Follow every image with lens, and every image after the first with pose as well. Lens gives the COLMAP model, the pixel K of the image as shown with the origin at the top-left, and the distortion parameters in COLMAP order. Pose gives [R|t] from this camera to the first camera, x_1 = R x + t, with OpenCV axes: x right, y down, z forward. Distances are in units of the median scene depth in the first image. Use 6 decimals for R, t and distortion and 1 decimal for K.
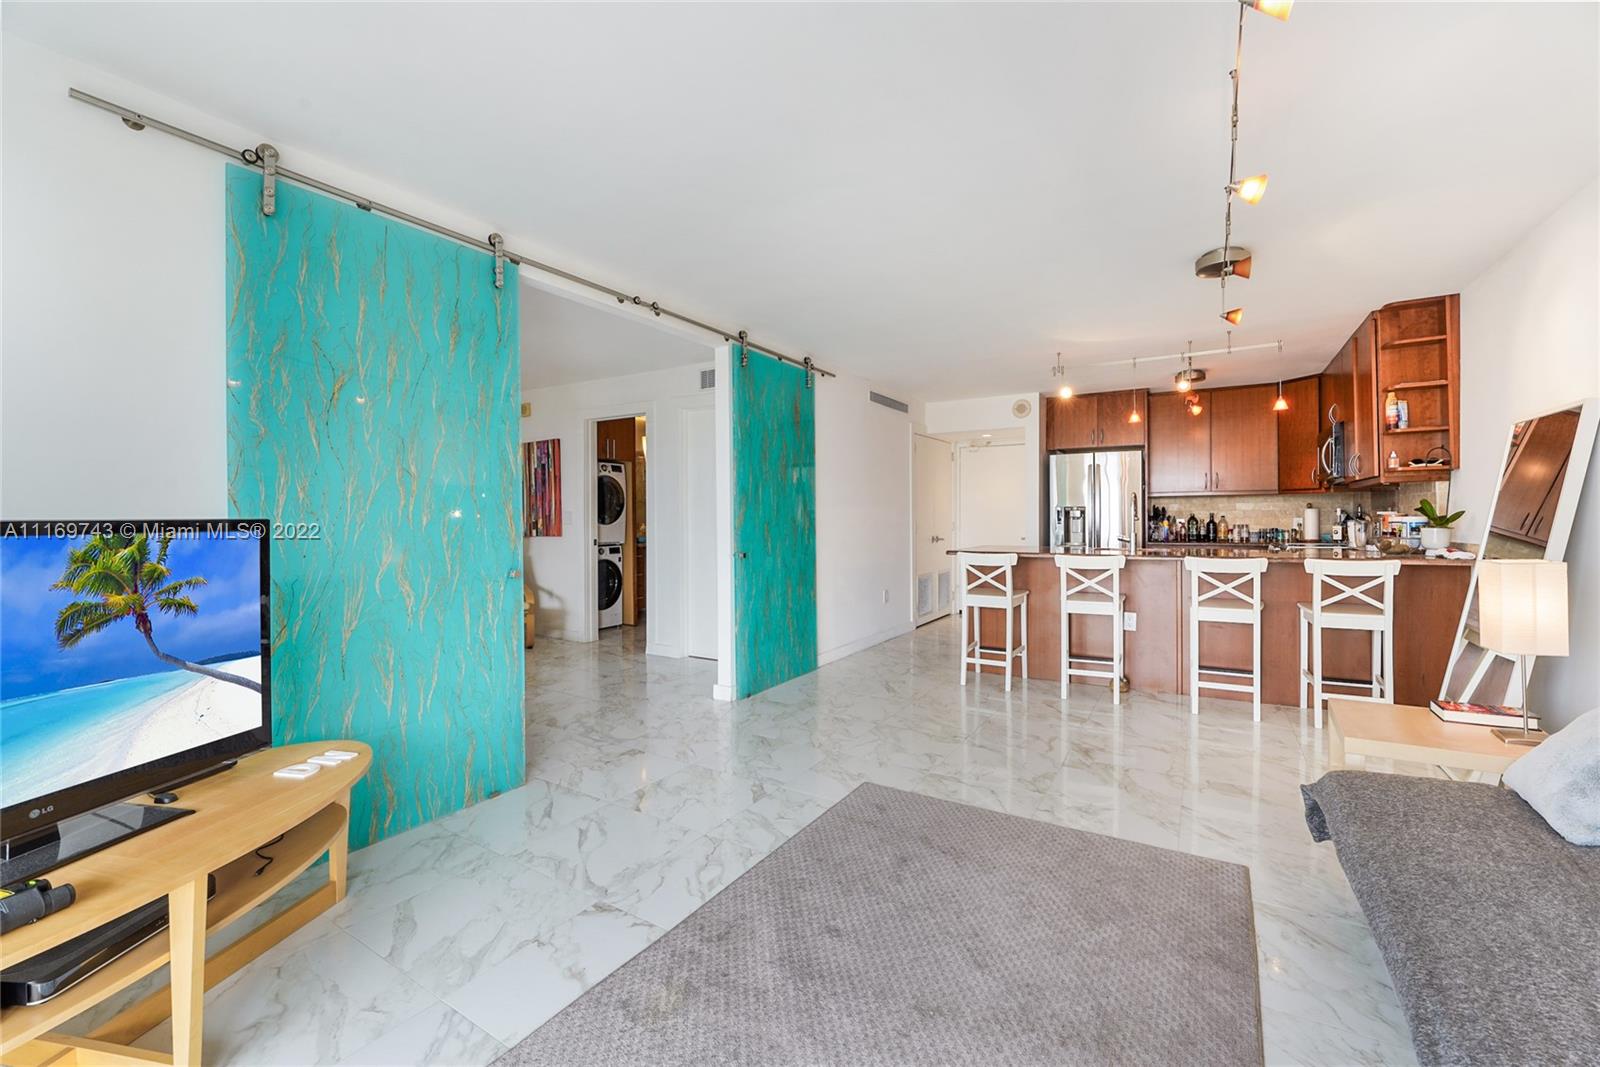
lens RADIAL K [[667.2, 0, 805.3], [0, 667.2, 493.5], [0, 0, 1]] dist [-0.021108, 0.000166]
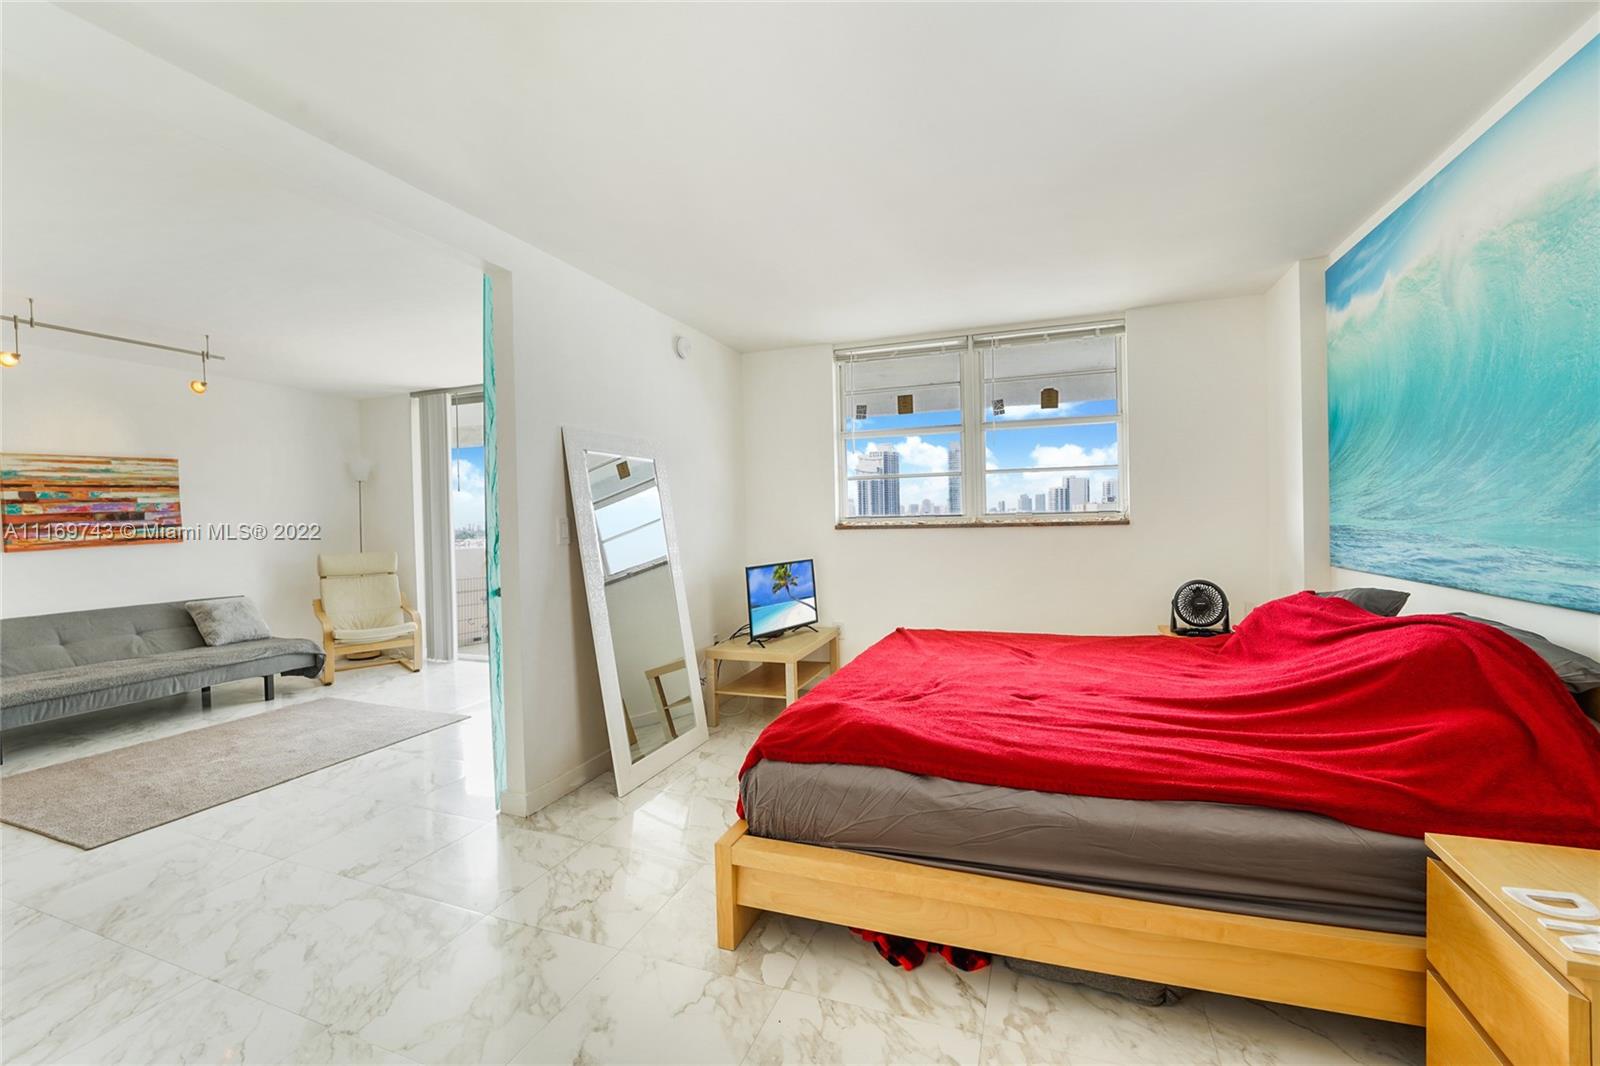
lens RADIAL K [[670.6, 0, 801.0], [0, 670.6, 528.6], [0, 0, 1]] dist [-0.014847, 0.000297]
pose [[-0.981589, 0.026123, -0.189213, -0.497338], [0.029557, 0.999445, -0.015347, 0.038082], [0.188707, -0.020657, -0.981816, 1.484152]]
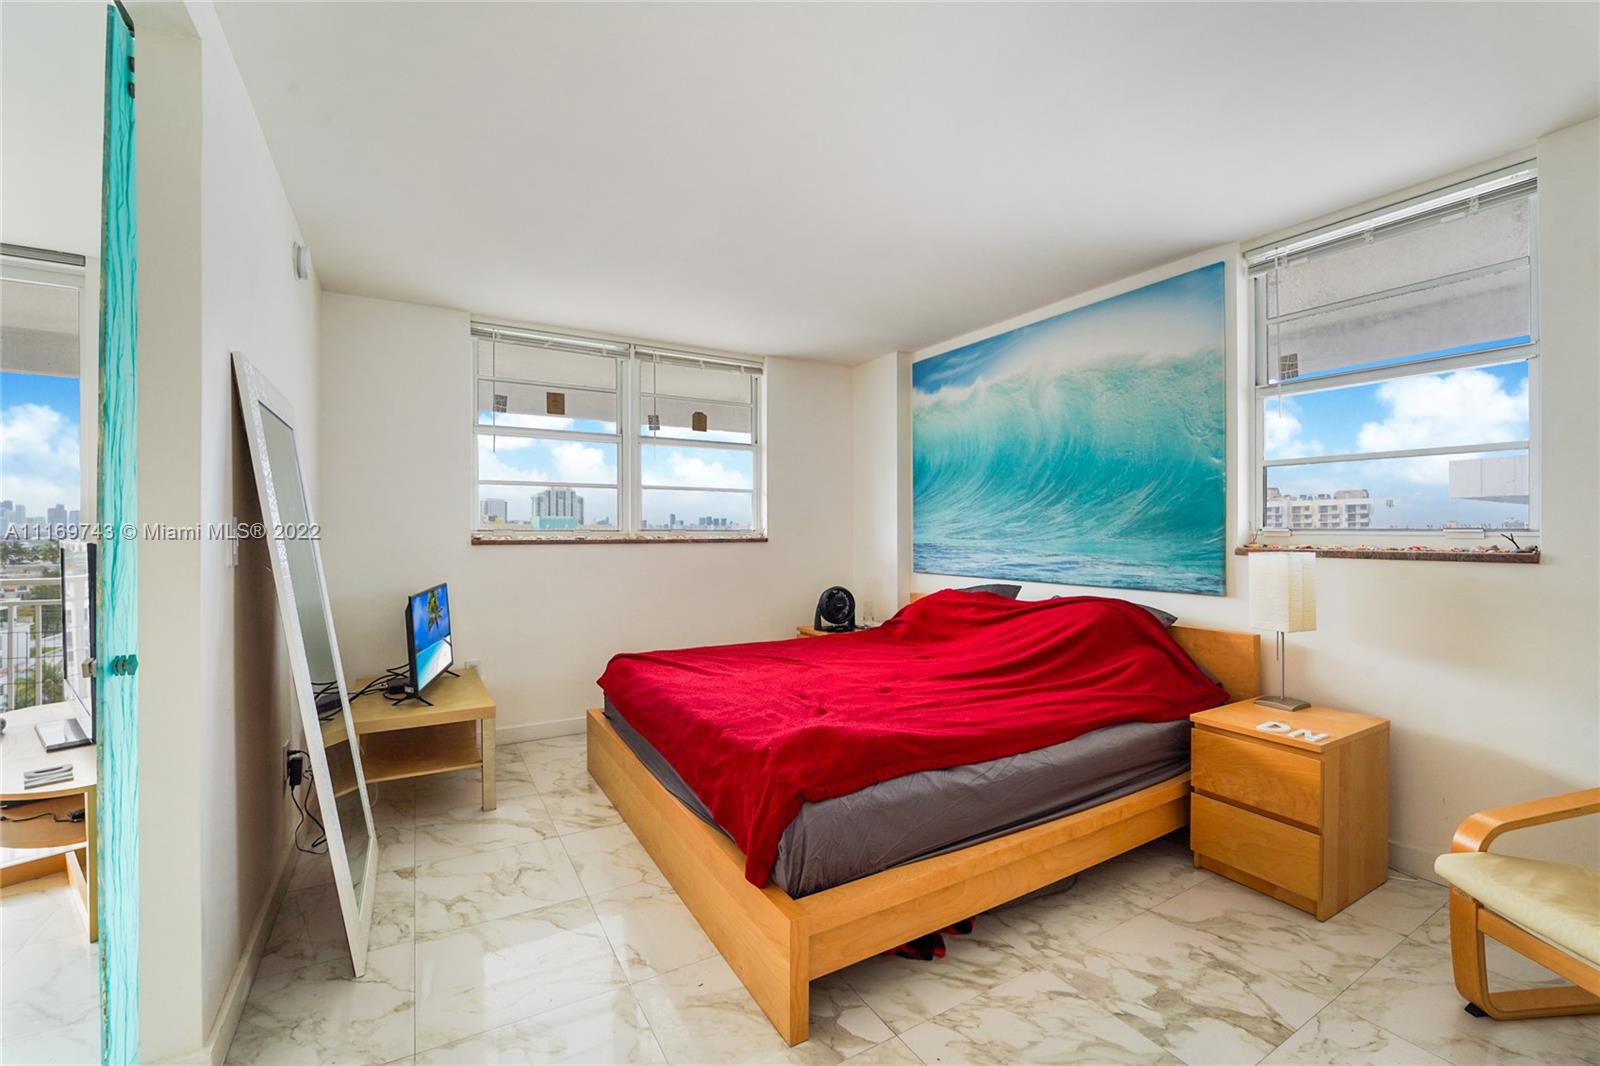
lens RADIAL K [[675.9, 0, 800.0], [0, 675.9, 533.0], [0, 0, 1]] dist [-0.021179, -0.000059]
pose [[-0.474723, 0.003842, -0.880127, -0.173529], [0.028991, 0.999516, -0.011274, 0.030404], [0.879658, -0.030868, -0.474605, 1.194814]]
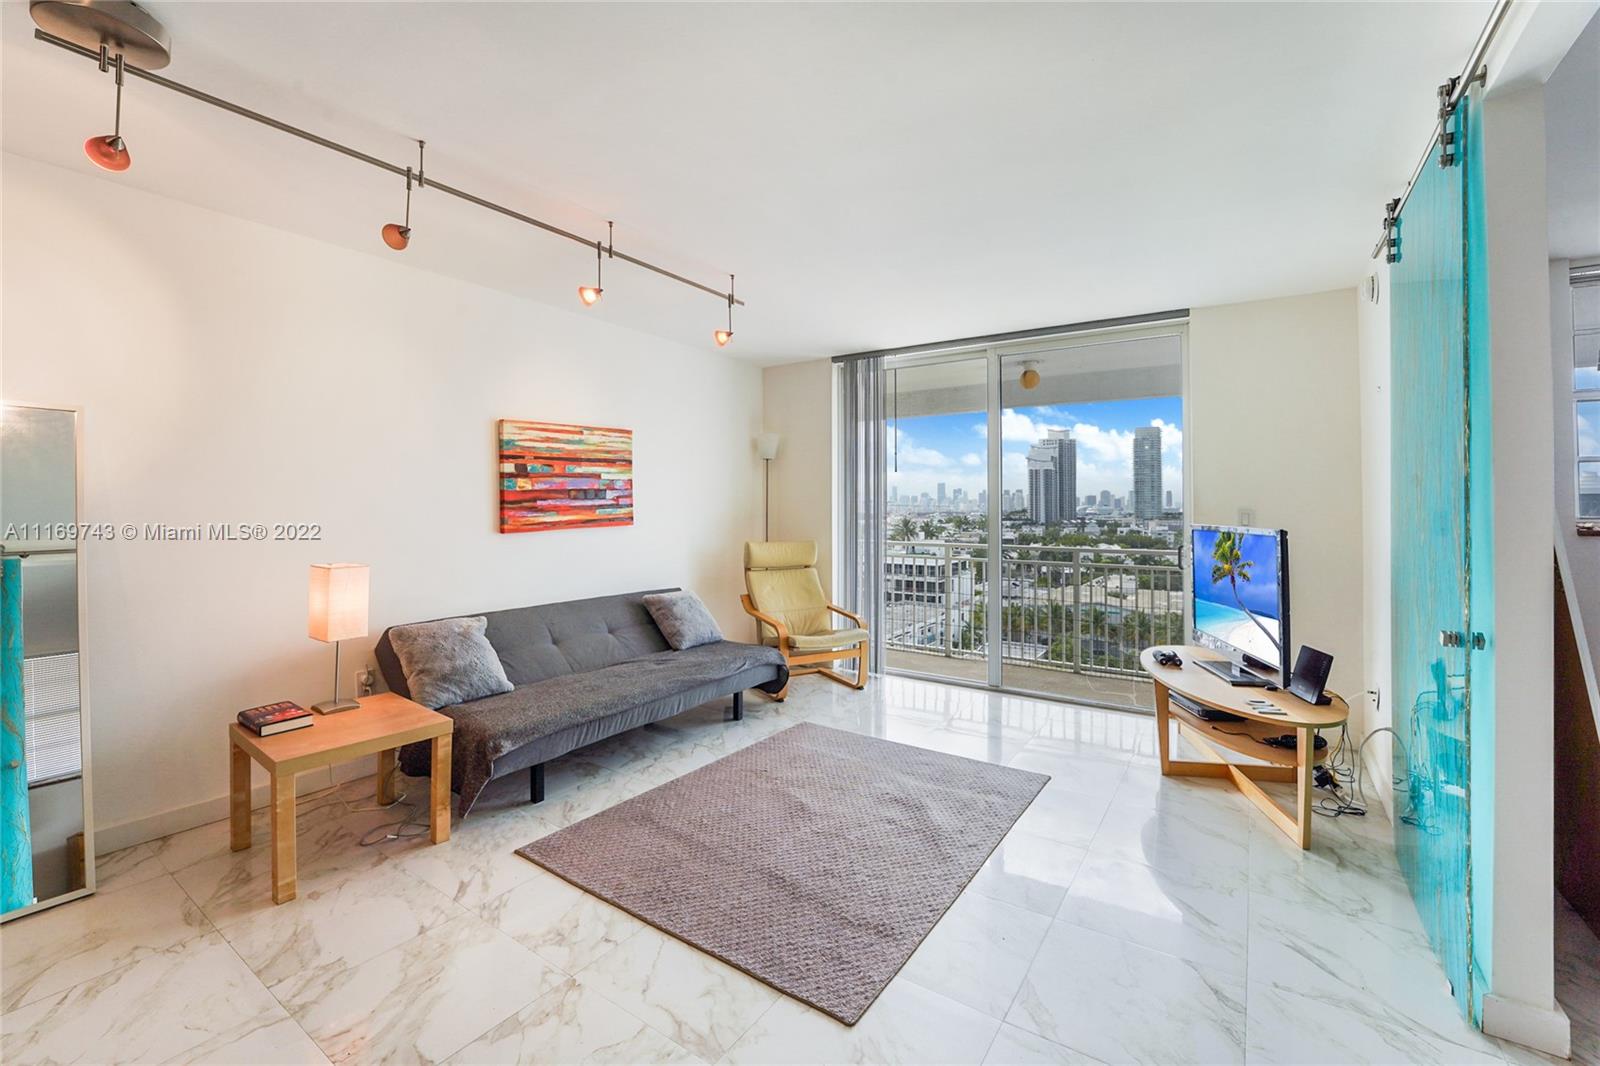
lens RADIAL K [[678.8, 0, 803.5], [0, 678.8, 494.6], [0, 0, 1]] dist [-0.022784, 0.000778]
pose [[-0.999283, 0.000084, 0.037858, 0.080497], [-0.001839, 0.998710, -0.050753, 0.016393], [-0.037813, -0.050786, -0.997993, 1.148706]]
